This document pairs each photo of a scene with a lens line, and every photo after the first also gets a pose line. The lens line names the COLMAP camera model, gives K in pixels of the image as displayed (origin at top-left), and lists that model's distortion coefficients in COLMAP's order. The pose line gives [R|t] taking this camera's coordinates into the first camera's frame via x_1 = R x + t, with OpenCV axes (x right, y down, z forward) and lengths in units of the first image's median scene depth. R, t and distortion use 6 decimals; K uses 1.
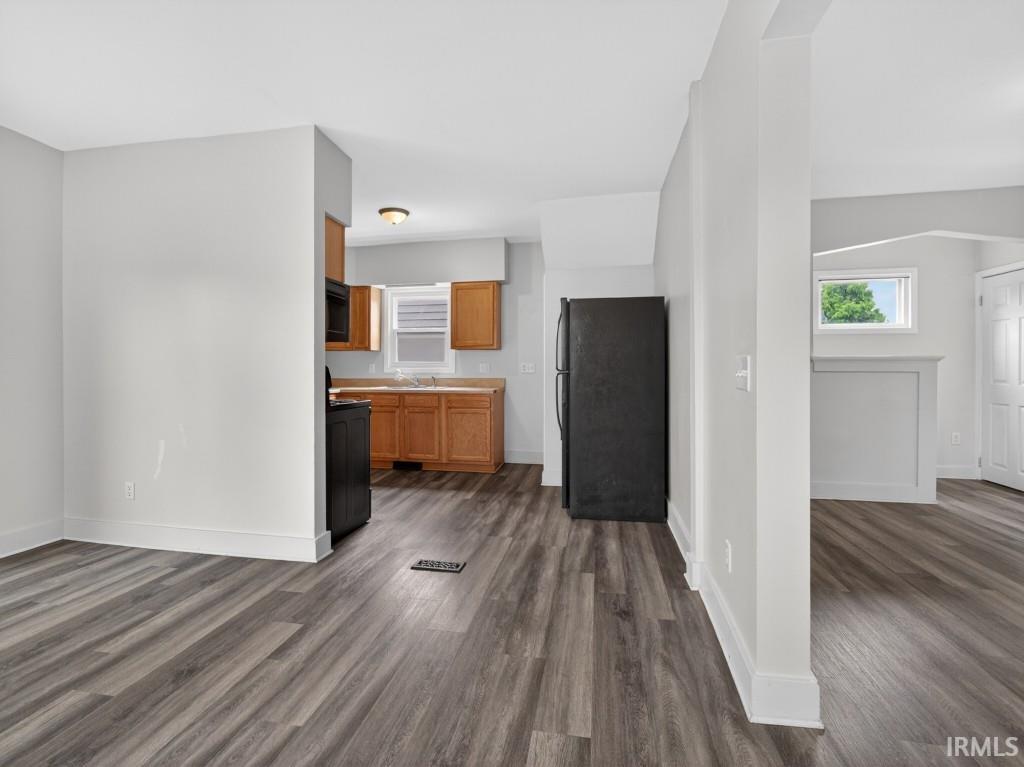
lens RADIAL K [[483.0, 0, 498.3], [0, 483.0, 379.2], [0, 0, 1]] dist [0.002191, 0.000505]
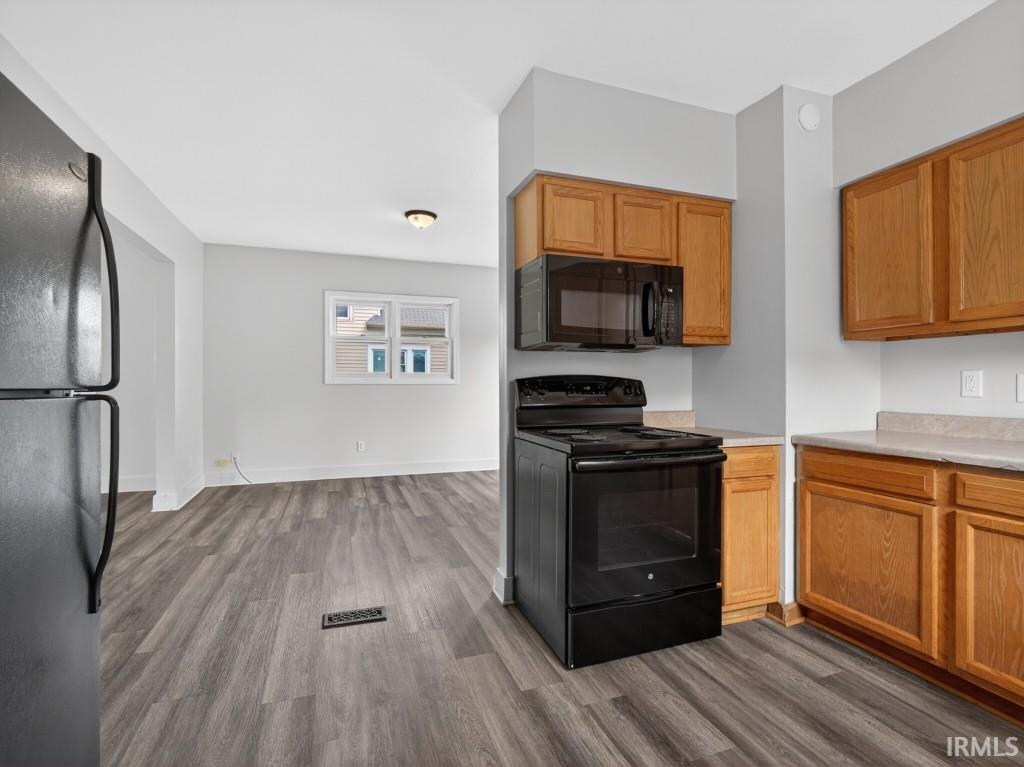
lens RADIAL K [[493.1, 0, 507.5], [0, 493.1, 389.6], [0, 0, 1]] dist [0.002807, 0.000320]
pose [[-0.858668, 0.003911, -0.512518, 0.046001], [-0.013951, 0.999422, 0.031001, -0.021538], [0.512343, 0.033770, -0.858117, 0.983851]]
